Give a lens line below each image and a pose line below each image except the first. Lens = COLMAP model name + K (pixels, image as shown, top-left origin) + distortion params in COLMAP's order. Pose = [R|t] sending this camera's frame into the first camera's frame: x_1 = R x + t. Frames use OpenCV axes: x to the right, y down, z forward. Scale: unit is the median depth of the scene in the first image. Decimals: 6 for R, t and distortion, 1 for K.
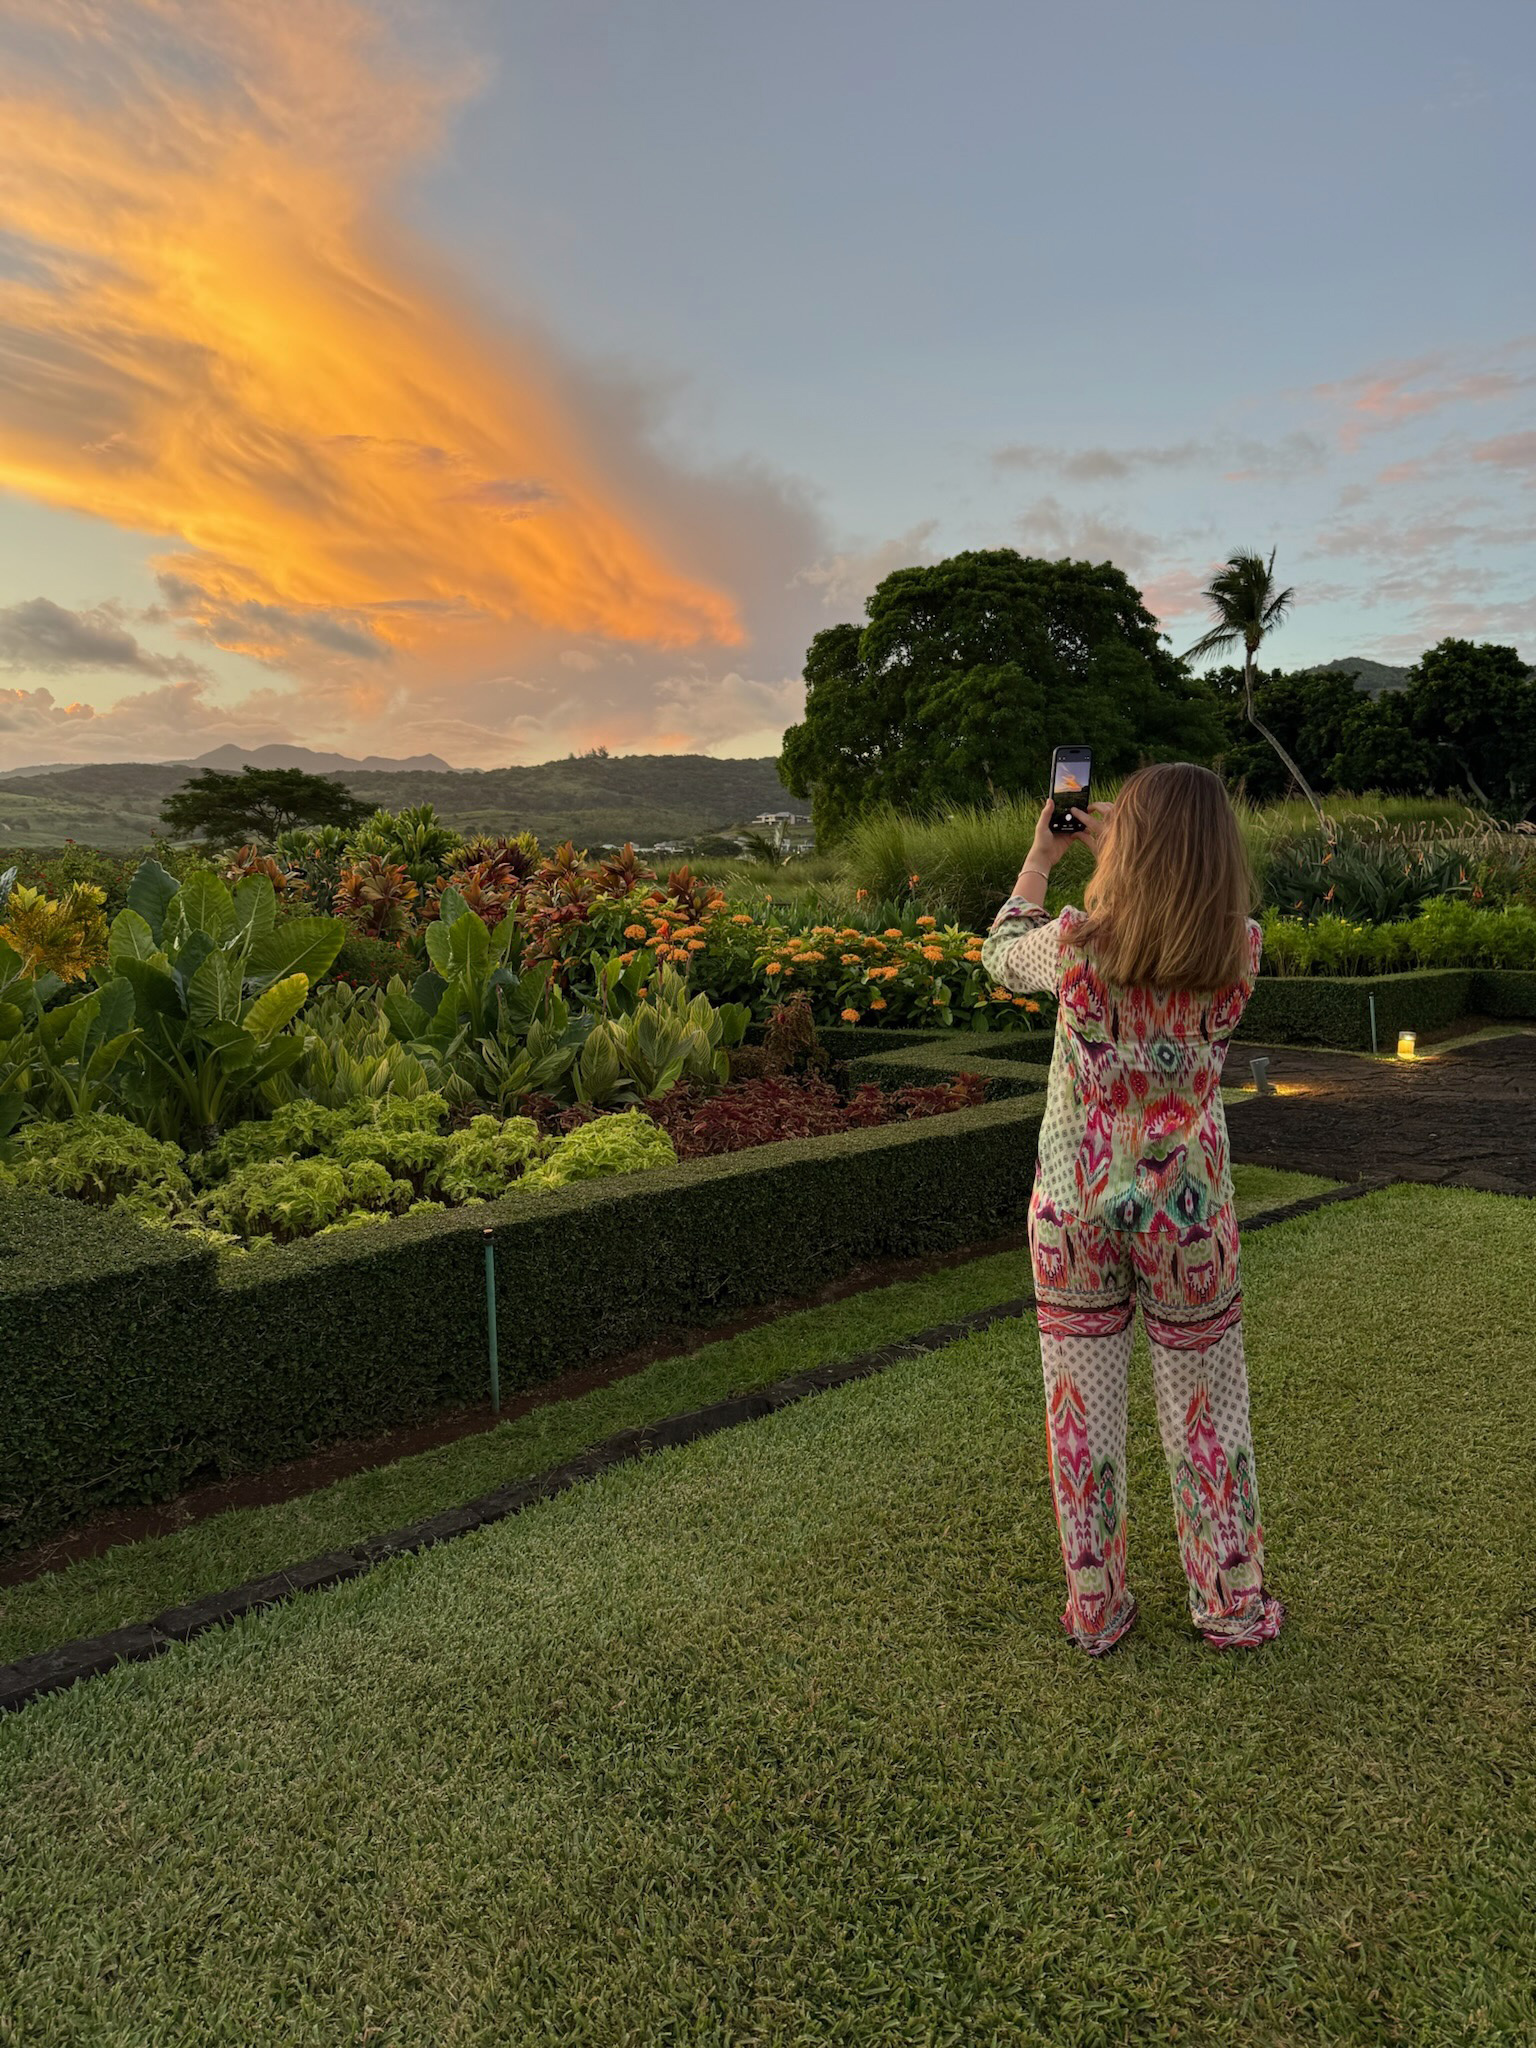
lens RADIAL K [[1412.6, 0, 768.0], [0, 1412.6, 1024.0], [0, 0, 1]] dist [0.127395, -0.001422]
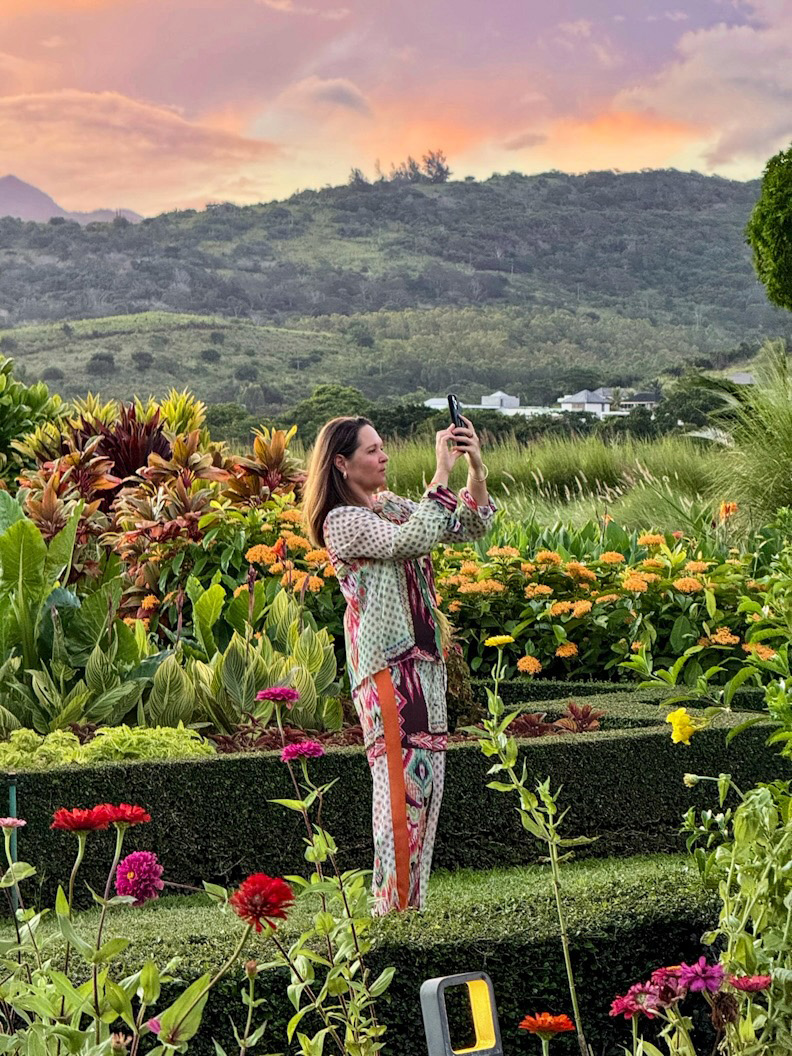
lens RADIAL K [[3725.2, 0, 396.0], [0, 3725.2, 528.0], [0, 0, 1]] dist [0.143940, 0.201992]
pose [[0.992040, 0.006192, -0.125774, 0.256003], [-0.017571, 0.995826, -0.089562, 0.107462], [0.124695, 0.091059, 0.988008, -1.028366]]
